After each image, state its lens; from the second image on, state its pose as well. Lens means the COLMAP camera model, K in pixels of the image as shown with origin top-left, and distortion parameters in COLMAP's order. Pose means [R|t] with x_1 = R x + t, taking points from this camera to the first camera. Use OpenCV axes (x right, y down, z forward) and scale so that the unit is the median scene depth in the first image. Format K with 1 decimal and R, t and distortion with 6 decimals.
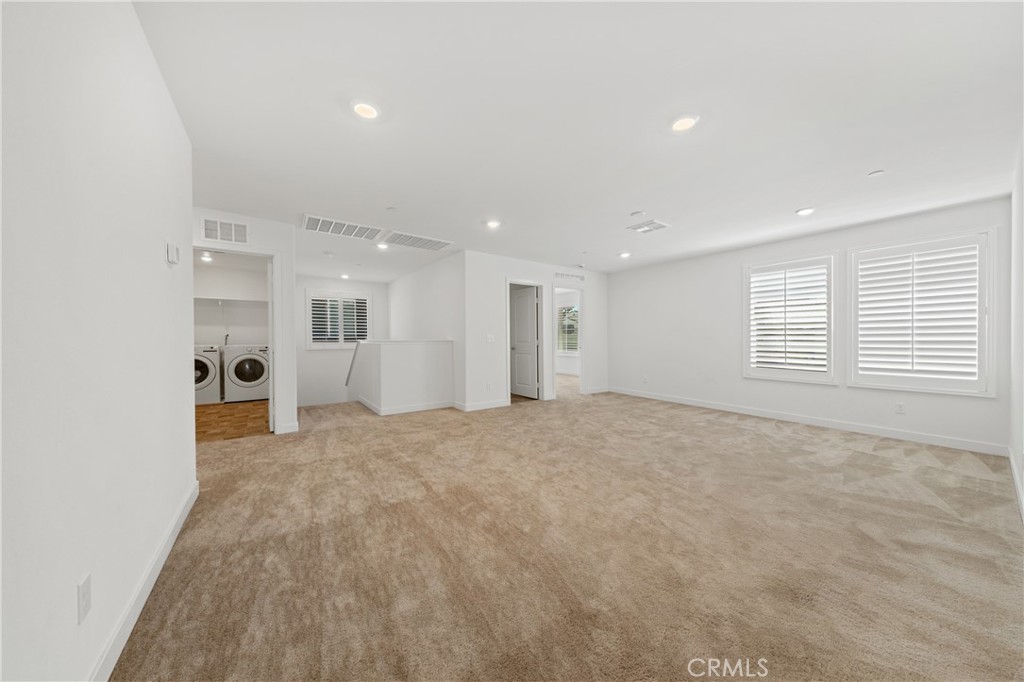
lens RADIAL K [[335.4, 0, 507.3], [0, 335.4, 343.0], [0, 0, 1]] dist [0.002399, 0.000049]
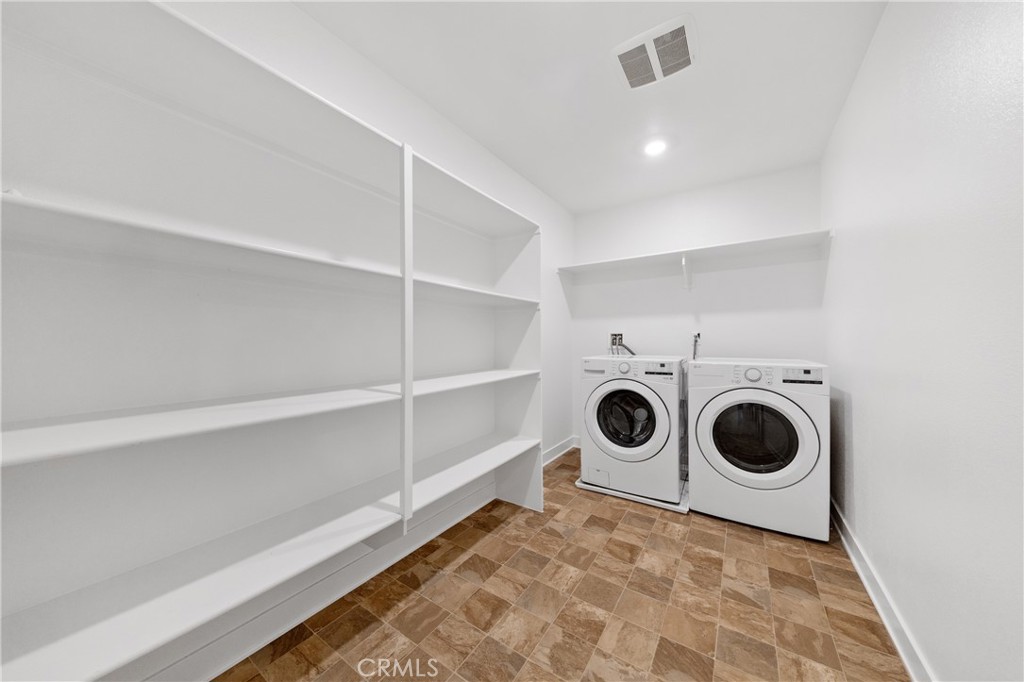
lens RADIAL K [[335.4, 0, 508.7], [0, 335.4, 342.0], [0, 0, 1]] dist [0.002399, 0.000049]
pose [[0.352957, 0.008581, -0.935600, -0.541055], [-0.011611, 0.999921, 0.004790, -0.012817], [0.935568, 0.009172, 0.353029, 0.652739]]
